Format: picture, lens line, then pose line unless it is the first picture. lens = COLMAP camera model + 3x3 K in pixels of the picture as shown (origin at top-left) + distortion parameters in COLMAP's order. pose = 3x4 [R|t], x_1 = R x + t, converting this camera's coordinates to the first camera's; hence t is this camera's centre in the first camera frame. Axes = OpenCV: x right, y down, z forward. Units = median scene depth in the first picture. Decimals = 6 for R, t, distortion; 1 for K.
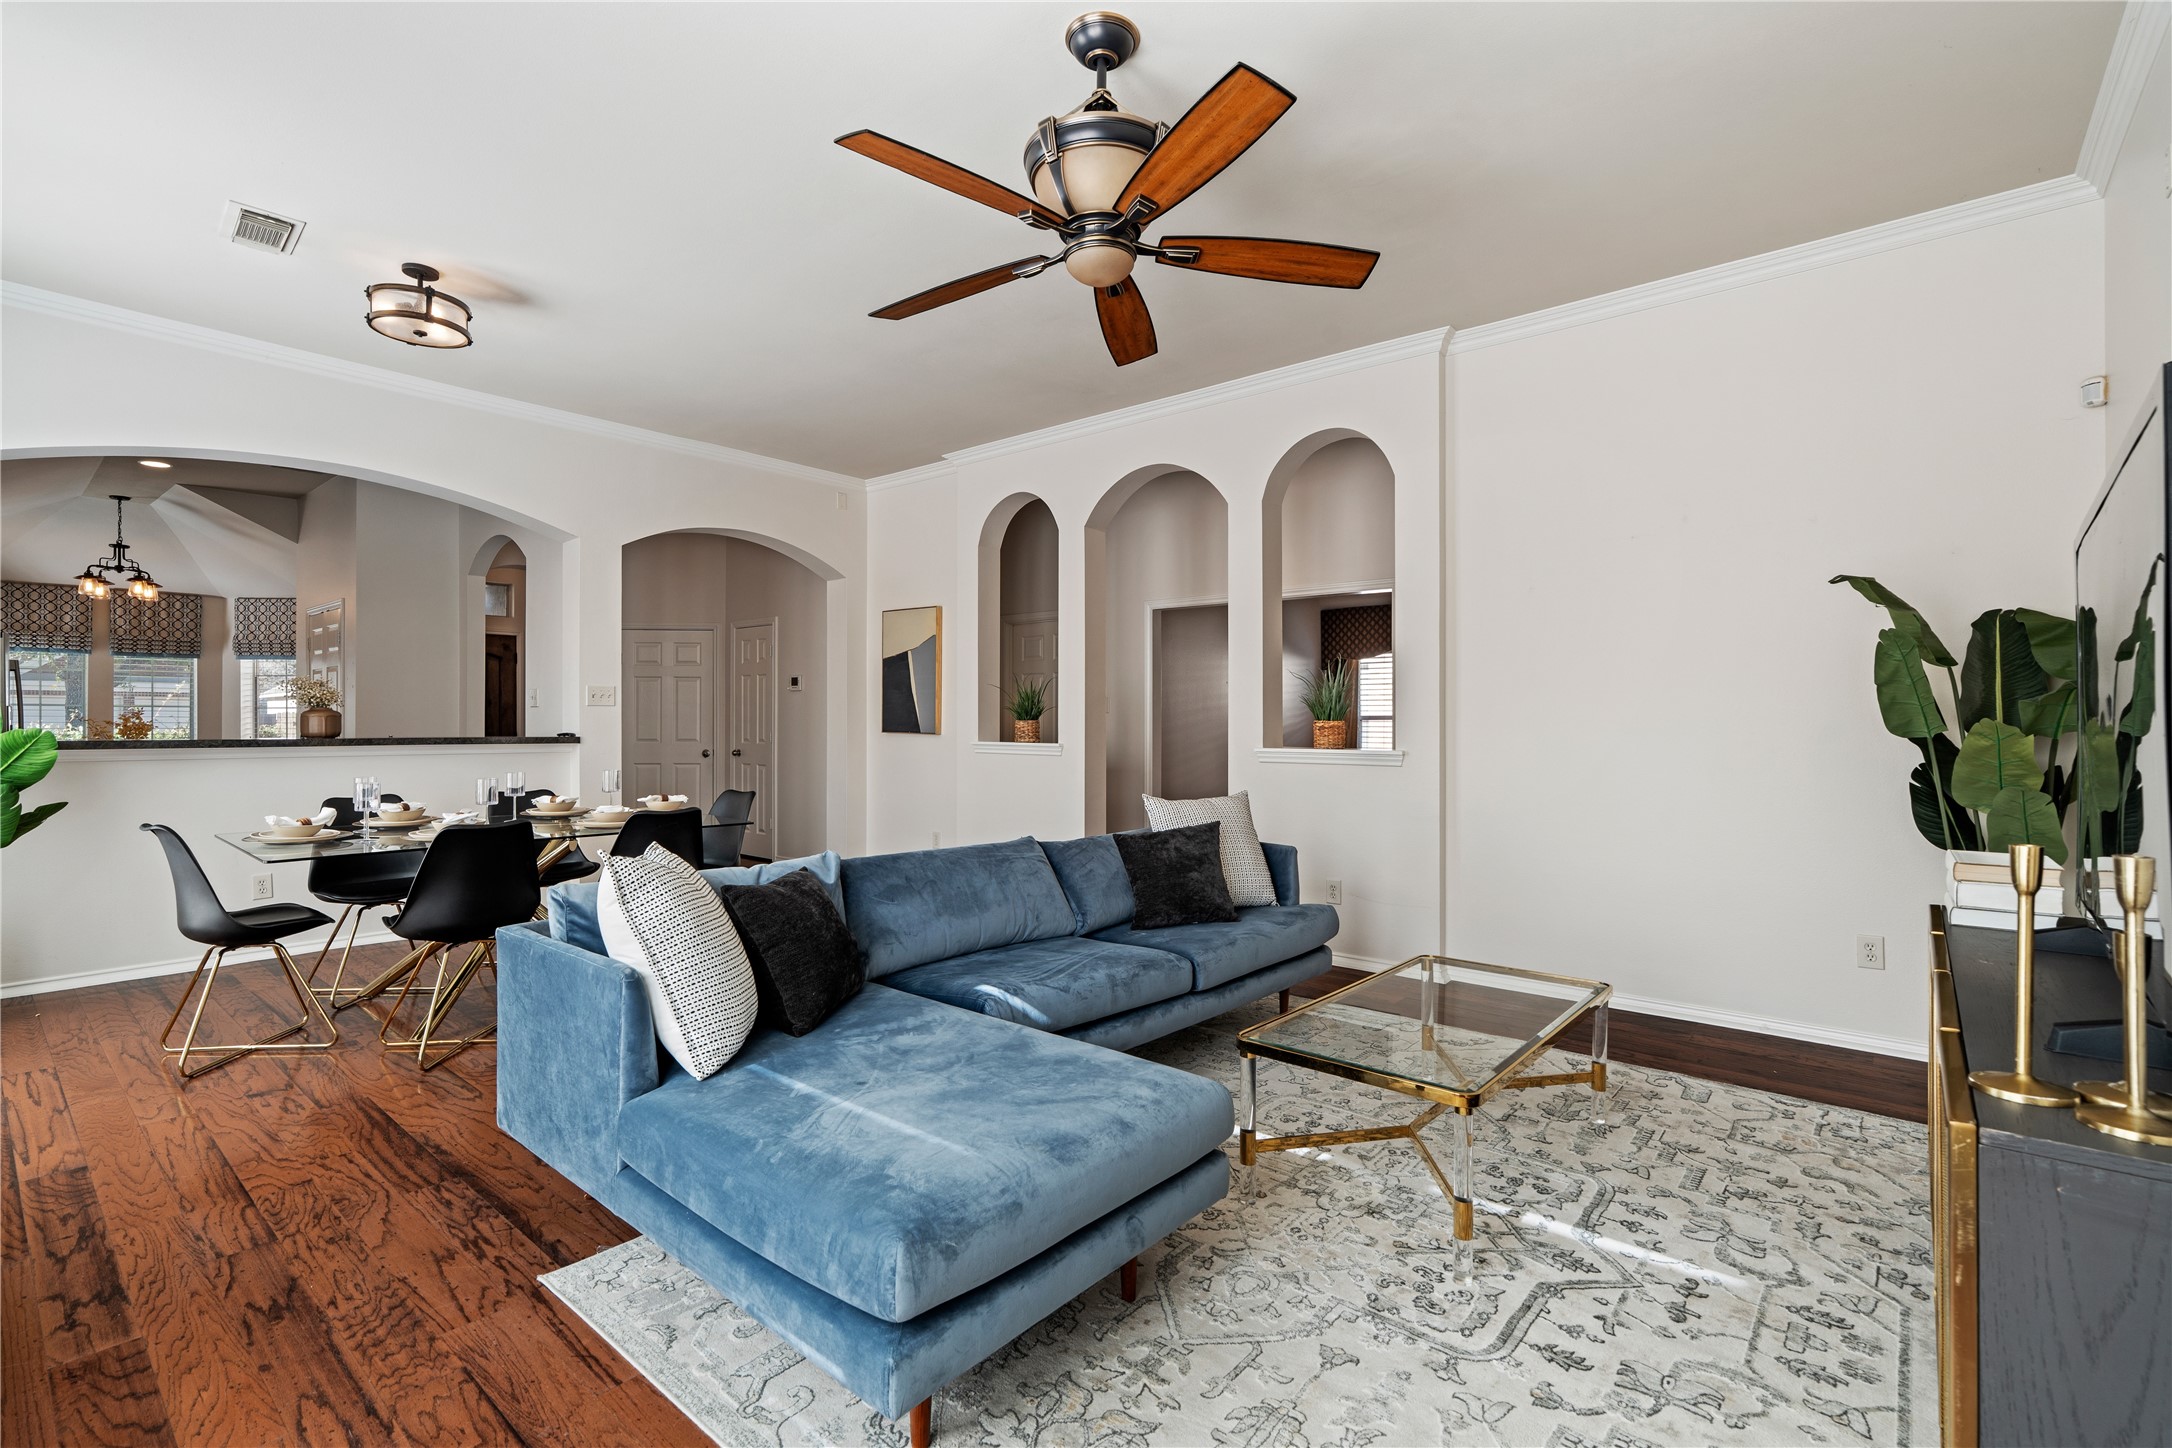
lens RADIAL K [[971.4, 0, 1086.0], [0, 971.4, 724.0], [0, 0, 1]] dist [-0.001421, 0.000068]
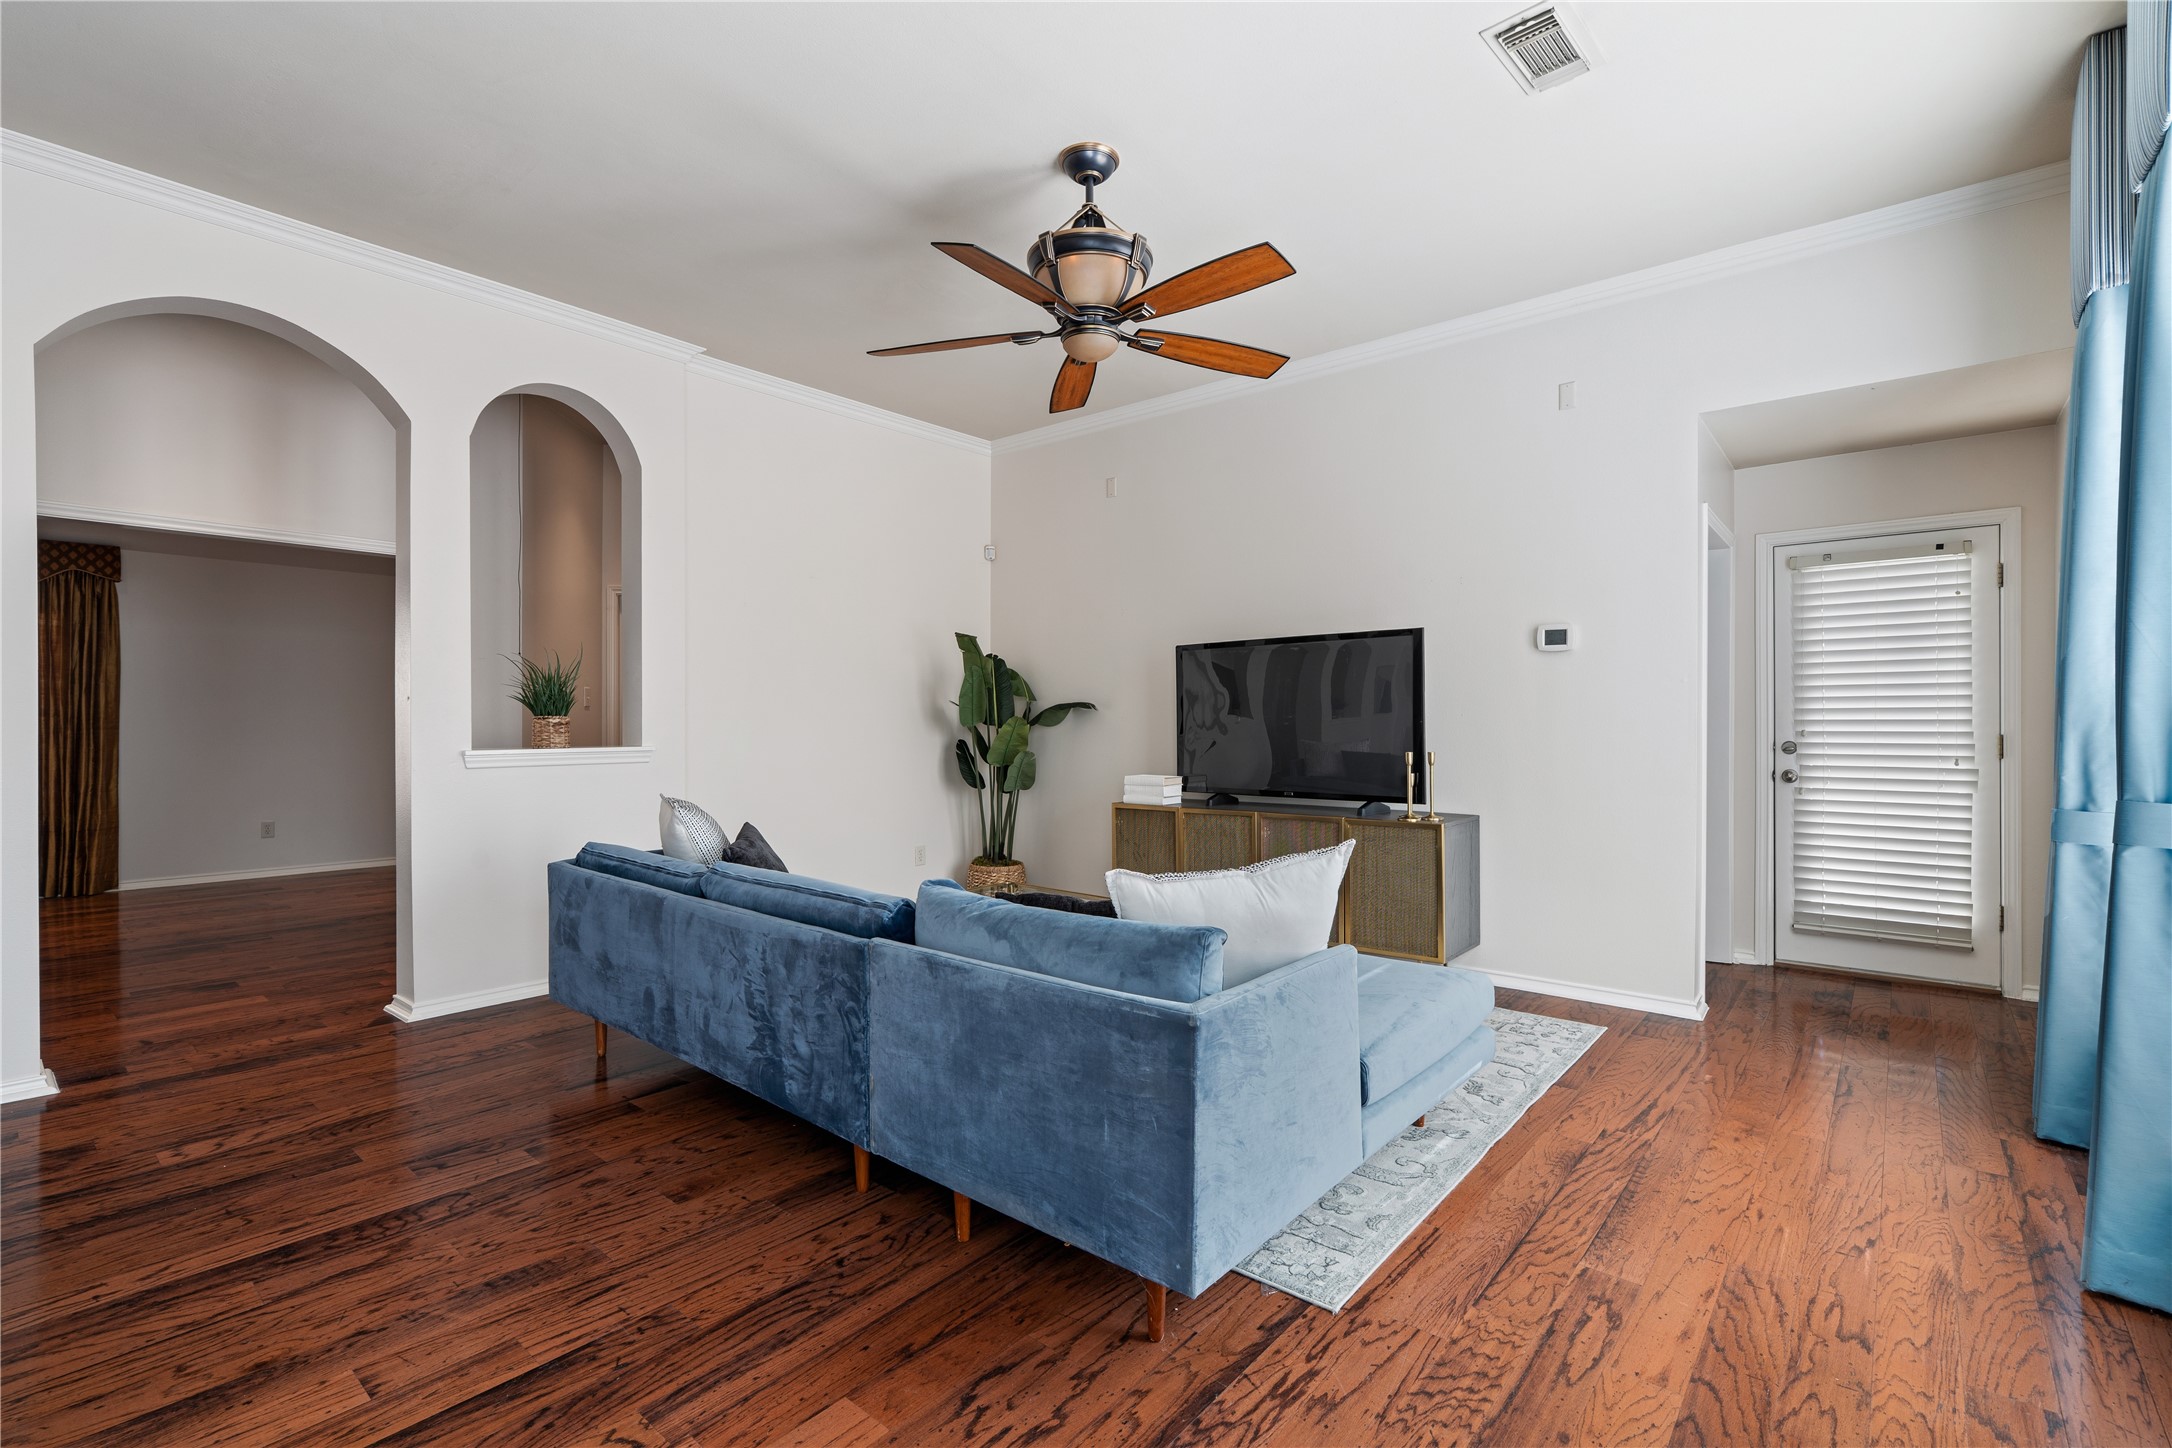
lens RADIAL K [[971.4, 0, 1086.0], [0, 971.4, 724.0], [0, 0, 1]] dist [-0.001421, 0.000068]
pose [[-0.001352, -0.006709, 0.999977, -0.411476], [0.003573, 0.999971, 0.006713, -0.000918], [-0.999993, 0.003582, -0.001328, 0.340930]]
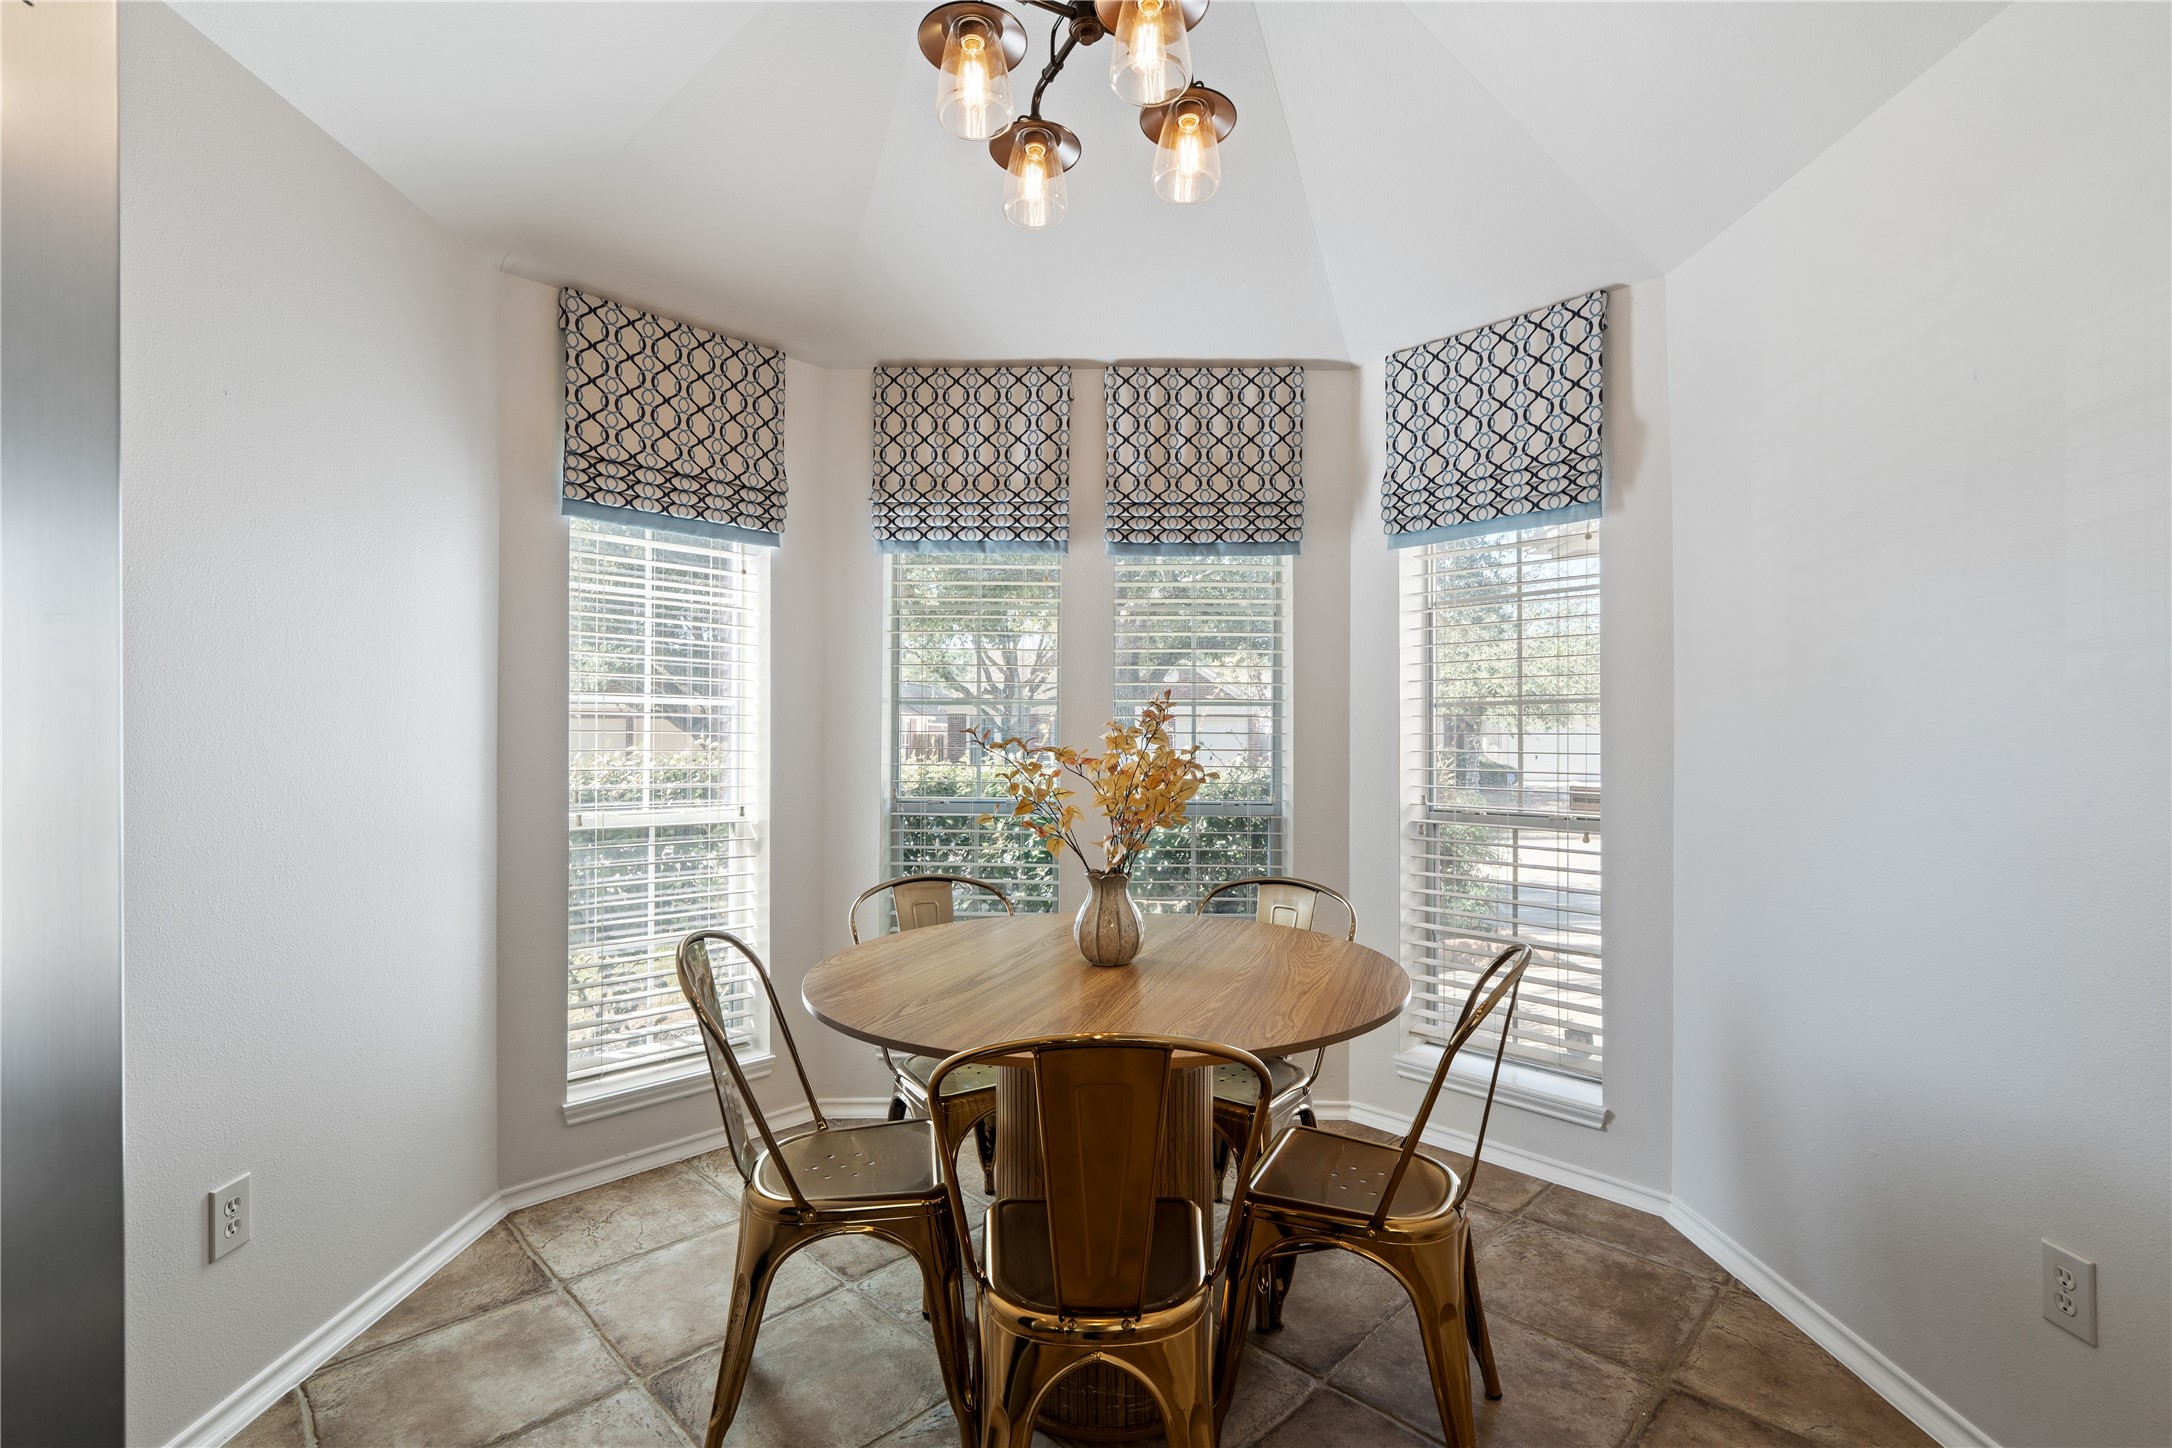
lens RADIAL K [[989.0, 0, 1086.9], [0, 989.0, 728.0], [0, 0, 1]] dist [-0.000982, -0.000021]
pose [[0.645059, -0.010501, -0.764061, -0.834361], [-0.001518, 0.999886, -0.015025, -0.004313], [0.764131, 0.010852, 0.644970, 0.864093]]
